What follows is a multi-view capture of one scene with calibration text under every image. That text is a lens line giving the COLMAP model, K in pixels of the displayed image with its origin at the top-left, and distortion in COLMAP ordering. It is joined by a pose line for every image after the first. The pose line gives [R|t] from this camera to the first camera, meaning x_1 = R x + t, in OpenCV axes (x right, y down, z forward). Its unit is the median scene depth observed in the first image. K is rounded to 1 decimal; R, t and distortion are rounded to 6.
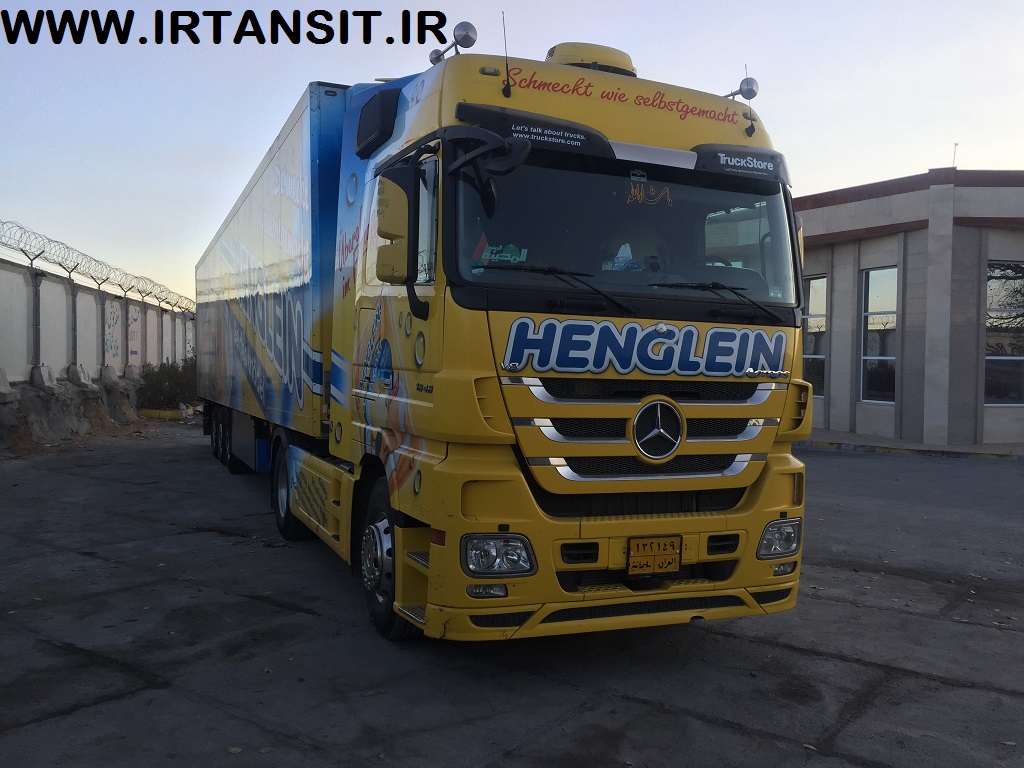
lens RADIAL K [[876.2, 0, 509.3], [0, 876.2, 378.2], [0, 0, 1]] dist [0.074468, -0.089786]
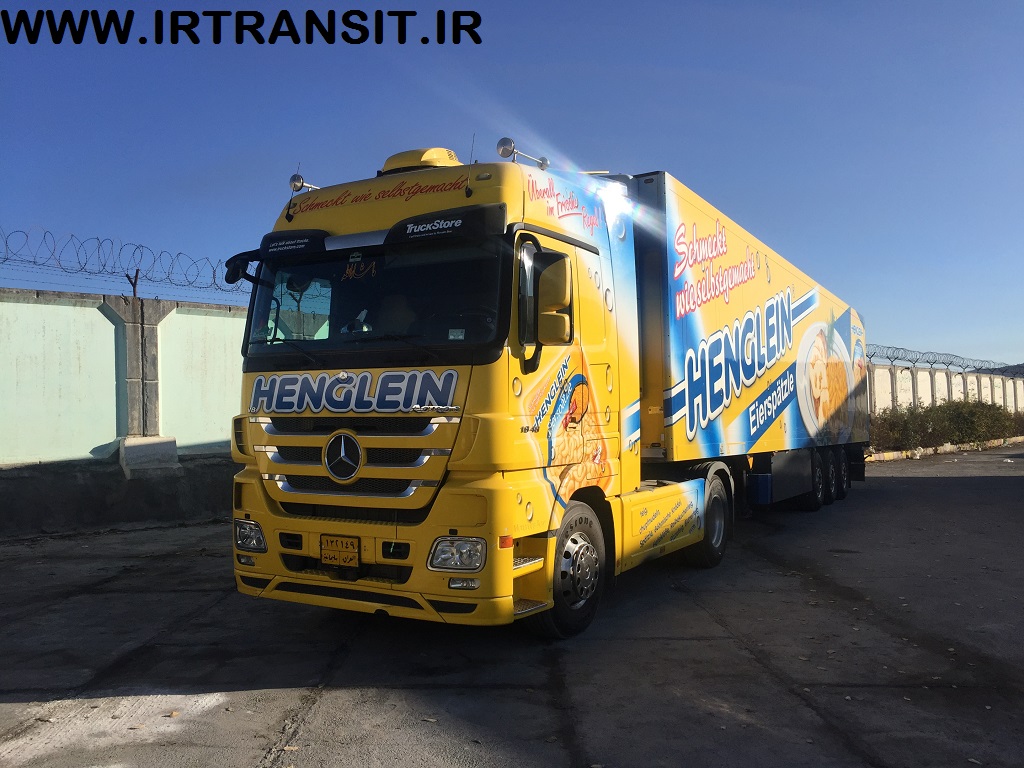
lens RADIAL K [[876.2, 0, 501.9], [0, 876.2, 415.4], [0, 0, 1]] dist [0.074468, -0.089786]
pose [[0.599755, -0.024842, -0.799798, 1.323300], [0.012996, 0.999689, -0.021305, 0.030877], [0.800078, 0.002384, 0.599891, 0.411895]]
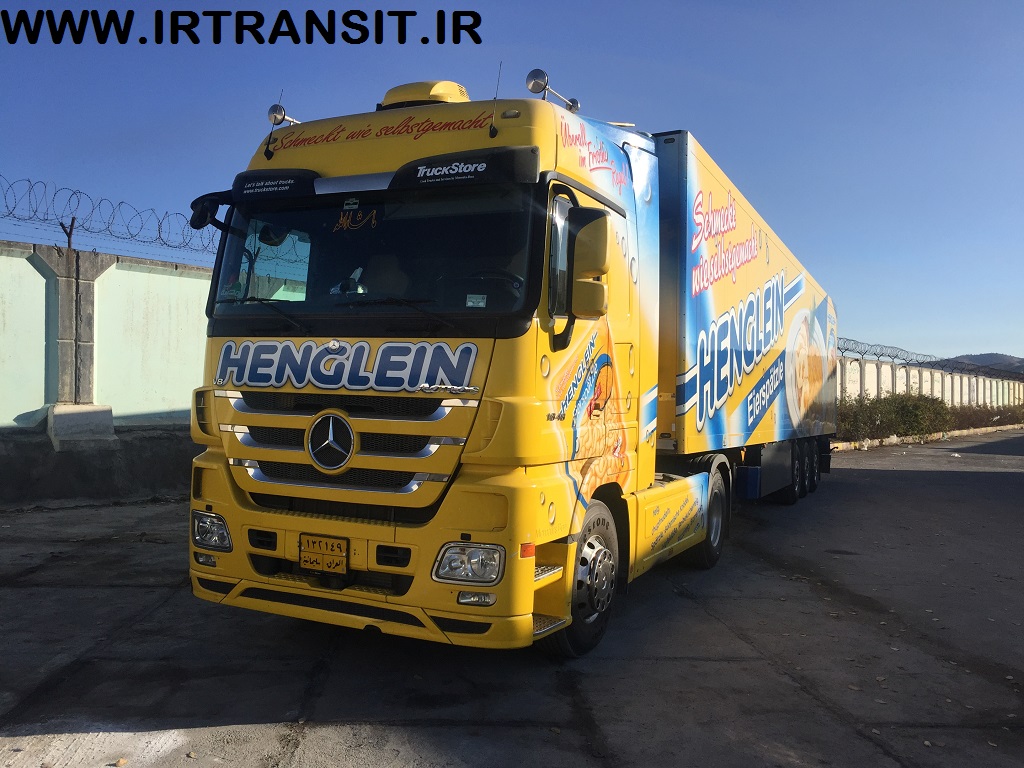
lens RADIAL K [[876.2, 0, 502.7], [0, 876.2, 410.1], [0, 0, 1]] dist [0.074468, -0.089786]
pose [[0.654508, 0.011713, -0.755964, 1.108385], [-0.020196, 0.999794, -0.001995, 0.019894], [0.755785, 0.016573, 0.654610, 0.450302]]
